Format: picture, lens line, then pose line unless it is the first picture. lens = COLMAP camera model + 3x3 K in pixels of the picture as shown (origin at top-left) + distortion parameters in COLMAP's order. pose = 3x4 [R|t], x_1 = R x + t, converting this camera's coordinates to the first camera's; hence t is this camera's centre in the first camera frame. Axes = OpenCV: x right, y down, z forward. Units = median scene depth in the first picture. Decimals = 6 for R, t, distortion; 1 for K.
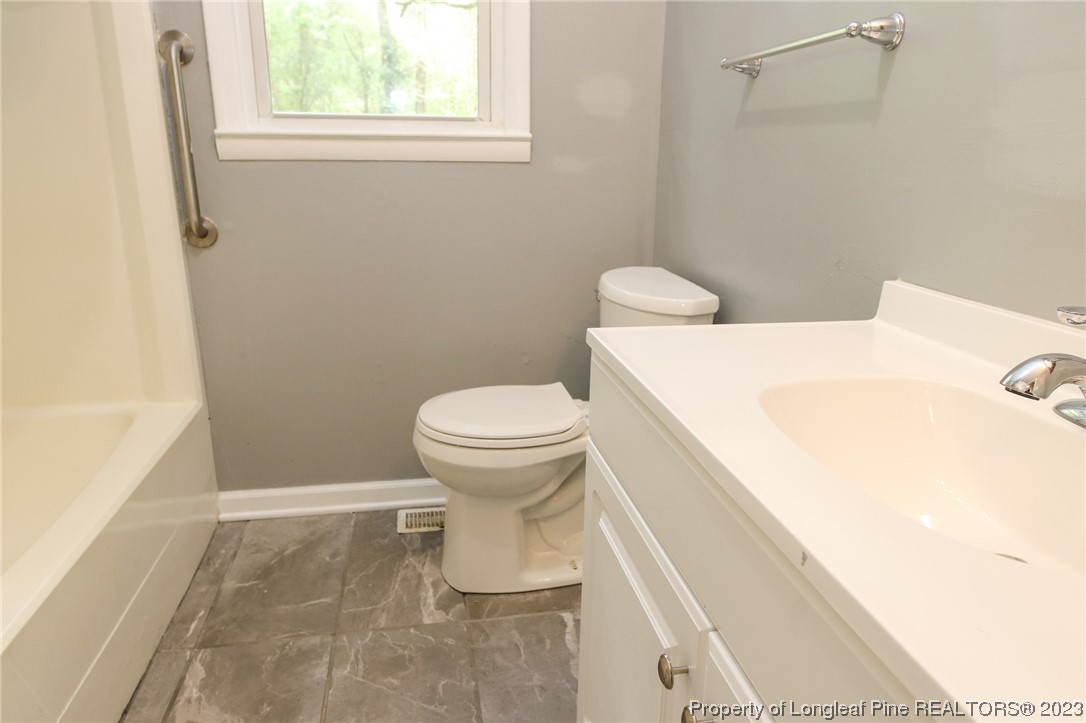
lens RADIAL K [[714.7, 0, 543.0], [0, 714.7, 361.5], [0, 0, 1]] dist [0.003007, -0.000129]
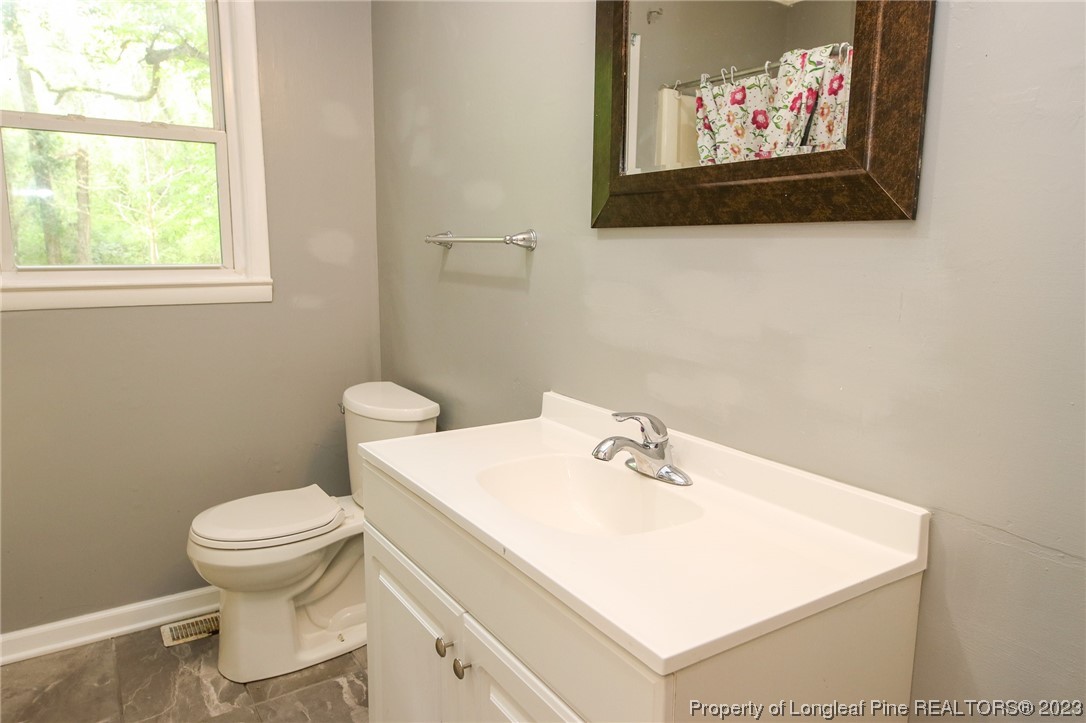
lens RADIAL K [[724.8, 0, 527.0], [0, 724.8, 351.4], [0, 0, 1]] dist [0.012518, -0.001400]
pose [[0.926096, -0.062894, 0.372009, -0.088196], [0.111268, 0.987683, -0.110011, -0.017668], [-0.360508, 0.143274, 0.921687, -0.285485]]
